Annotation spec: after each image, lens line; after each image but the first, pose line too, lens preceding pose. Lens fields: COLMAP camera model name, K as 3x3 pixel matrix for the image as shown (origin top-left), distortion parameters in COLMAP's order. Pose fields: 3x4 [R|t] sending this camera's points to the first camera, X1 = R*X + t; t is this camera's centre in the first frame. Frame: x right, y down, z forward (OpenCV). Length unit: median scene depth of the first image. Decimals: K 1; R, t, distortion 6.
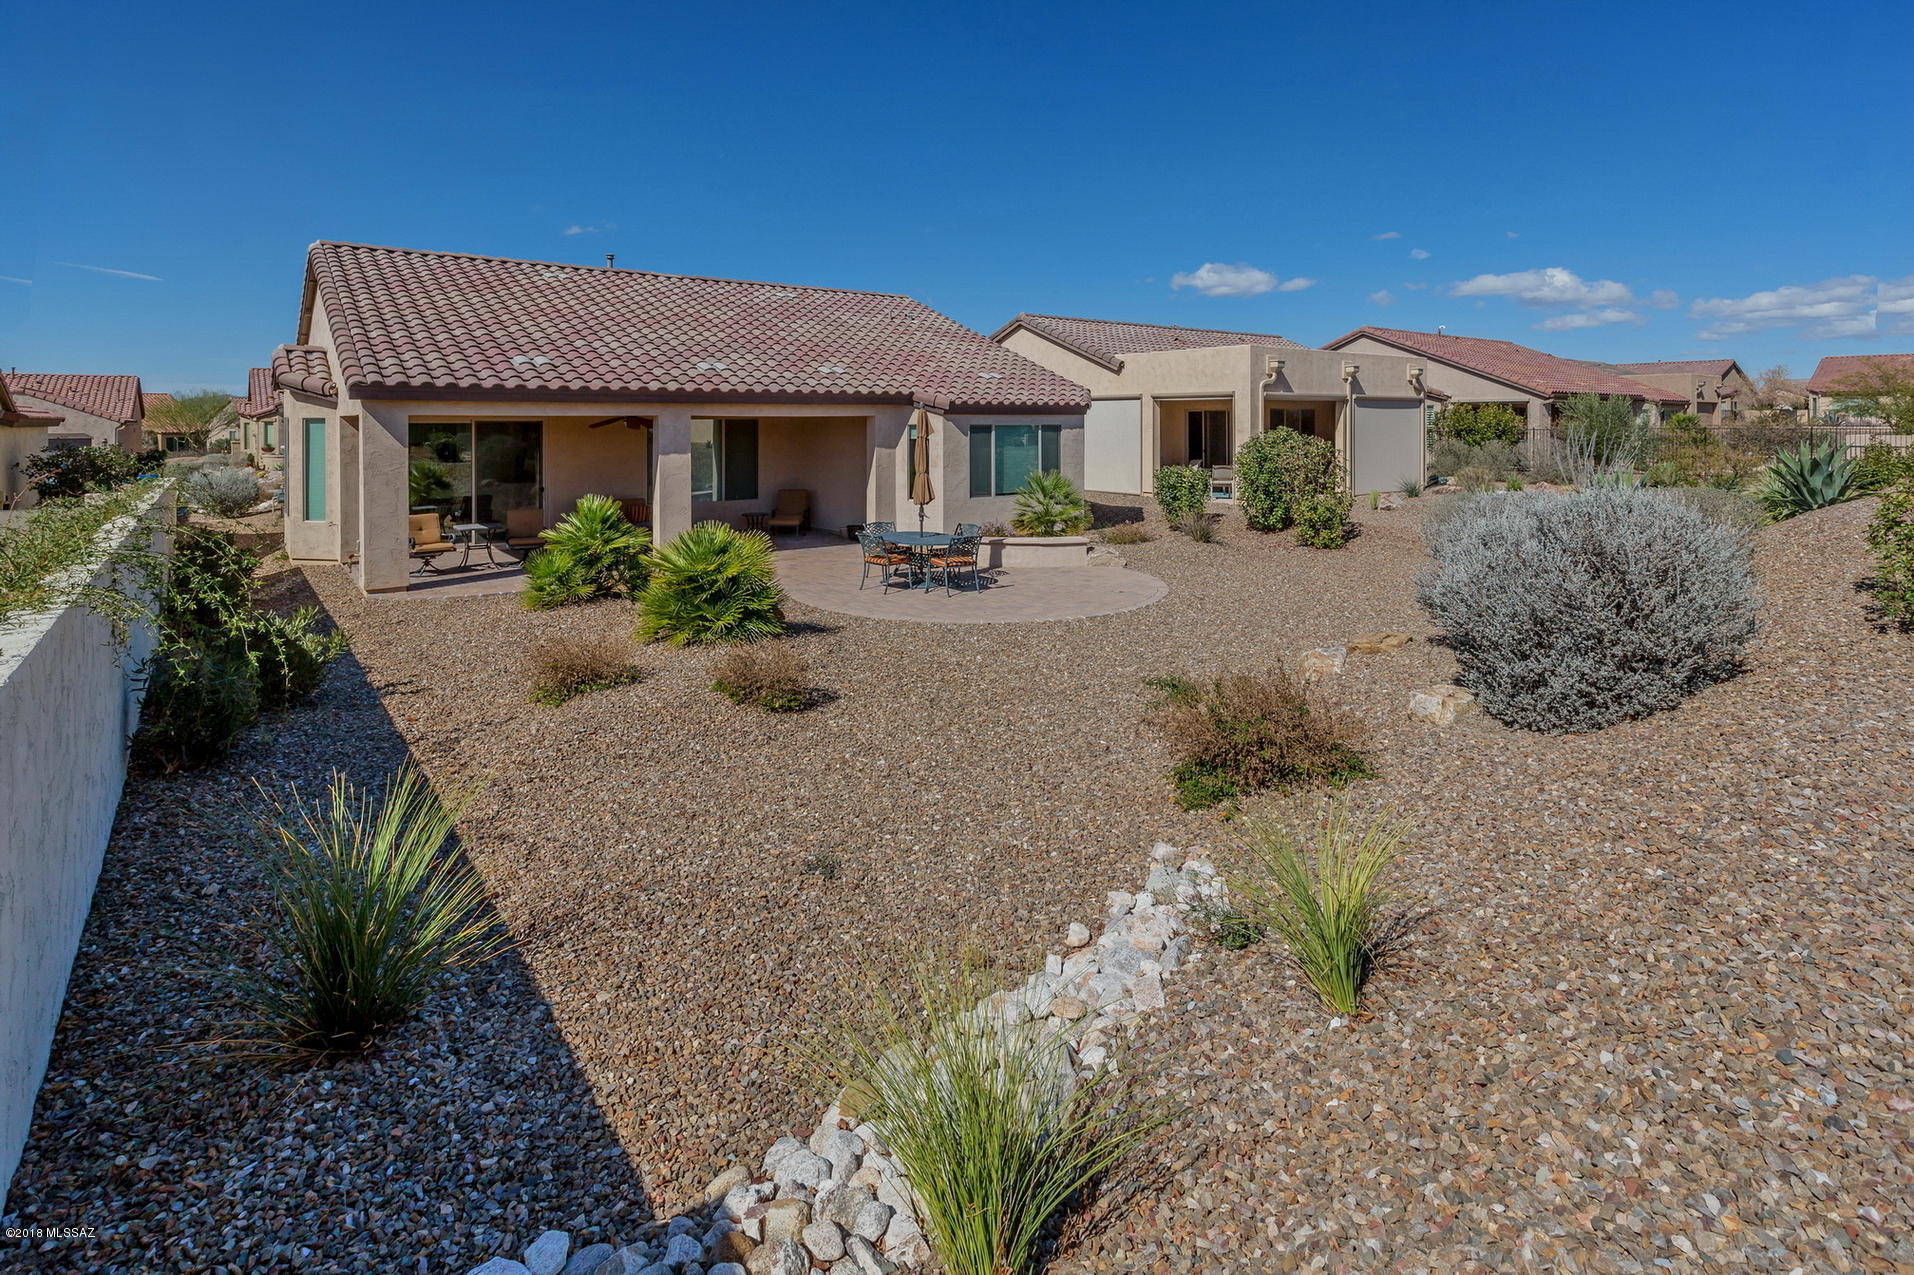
lens RADIAL K [[1014.6, 0, 958.6], [0, 1014.6, 643.9], [0, 0, 1]] dist [0.004759, 0.000439]
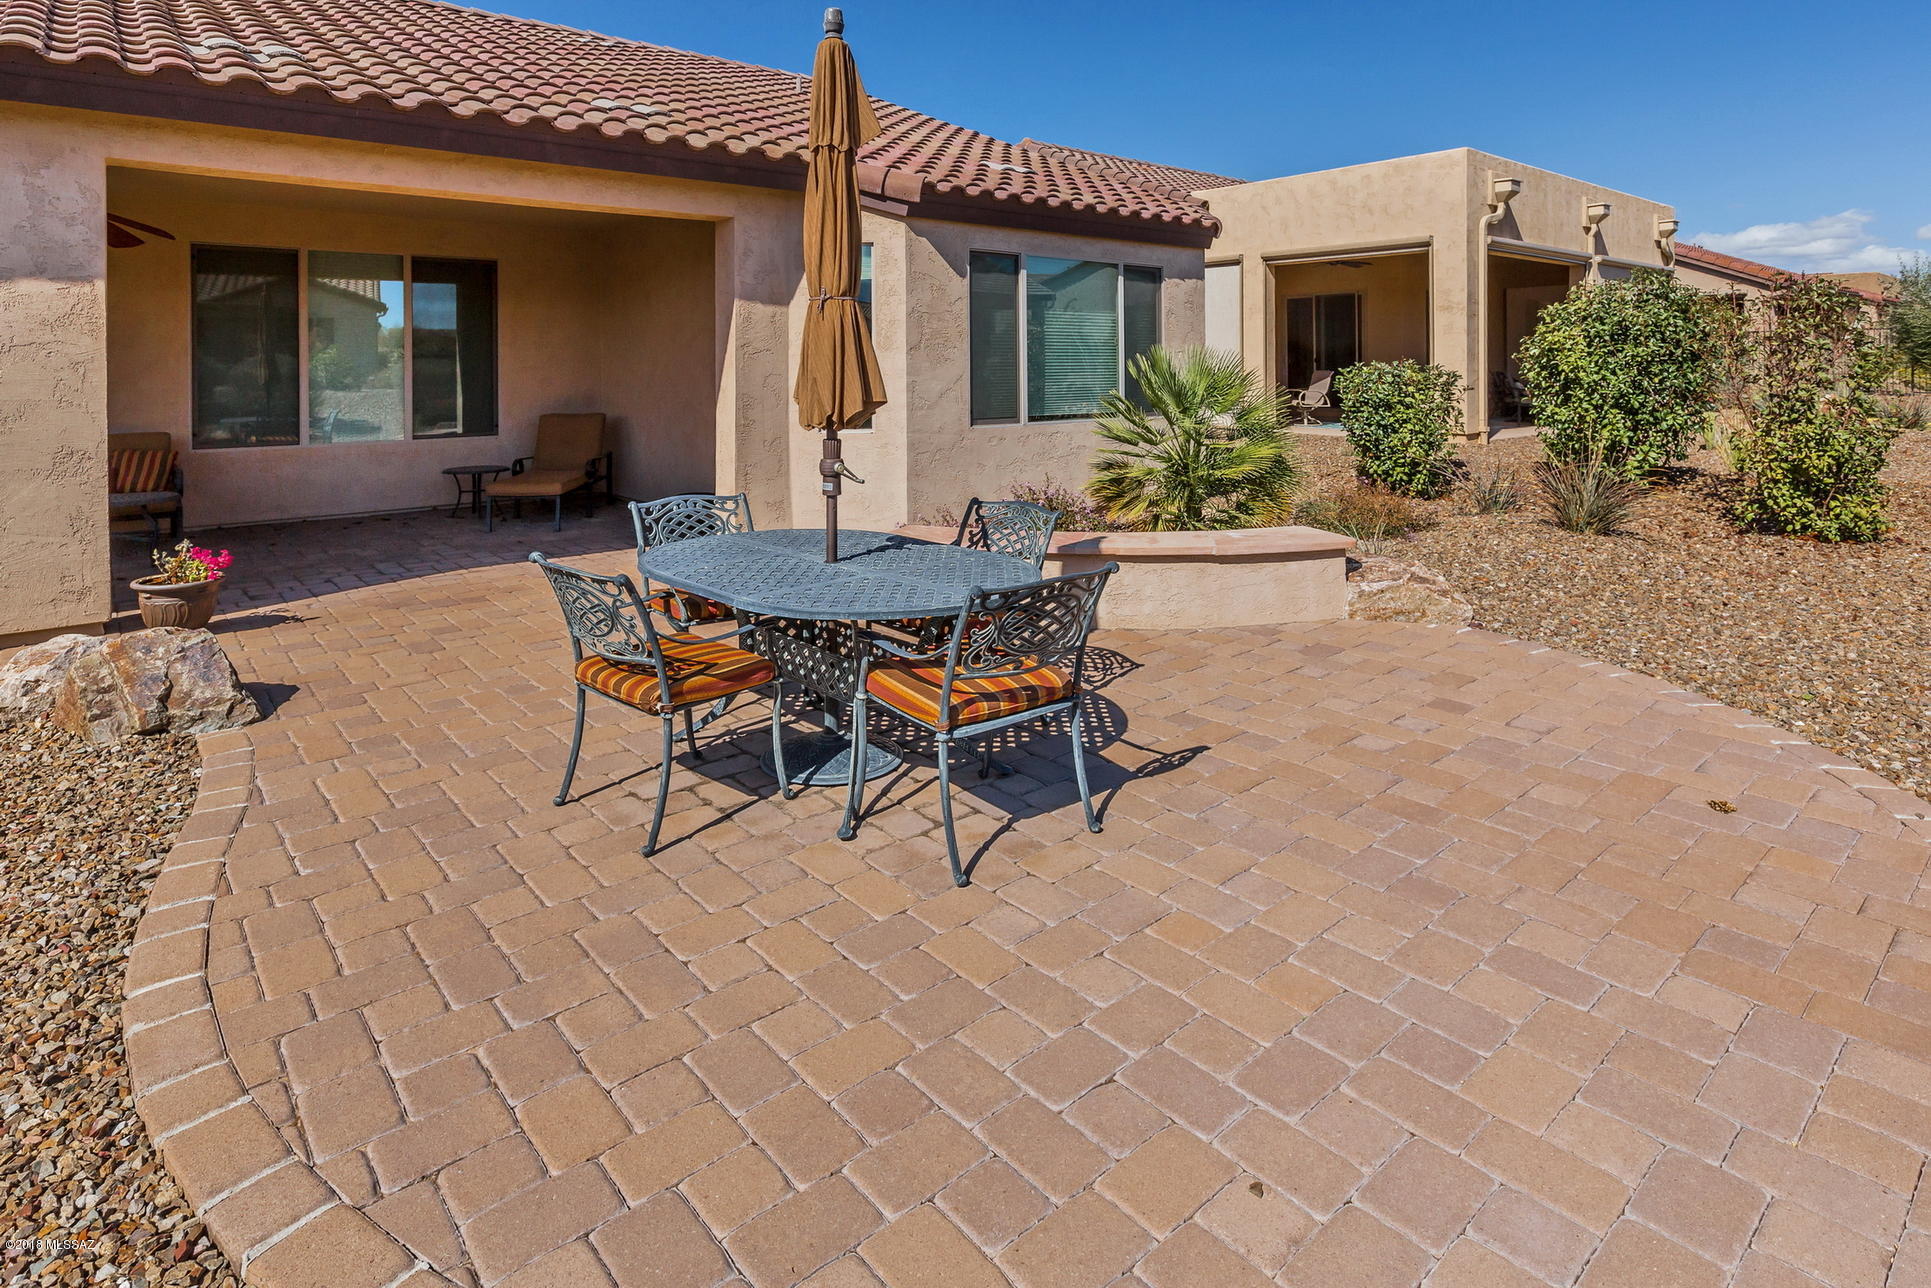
lens RADIAL K [[1023.6, 0, 965.0], [0, 1023.6, 636.4], [0, 0, 1]] dist [0.004759, 0.000439]
pose [[0.998877, -0.016210, 0.044517, -0.011873], [0.014463, 0.999124, 0.039272, -0.073806], [-0.045115, -0.038584, 0.998236, 0.575319]]
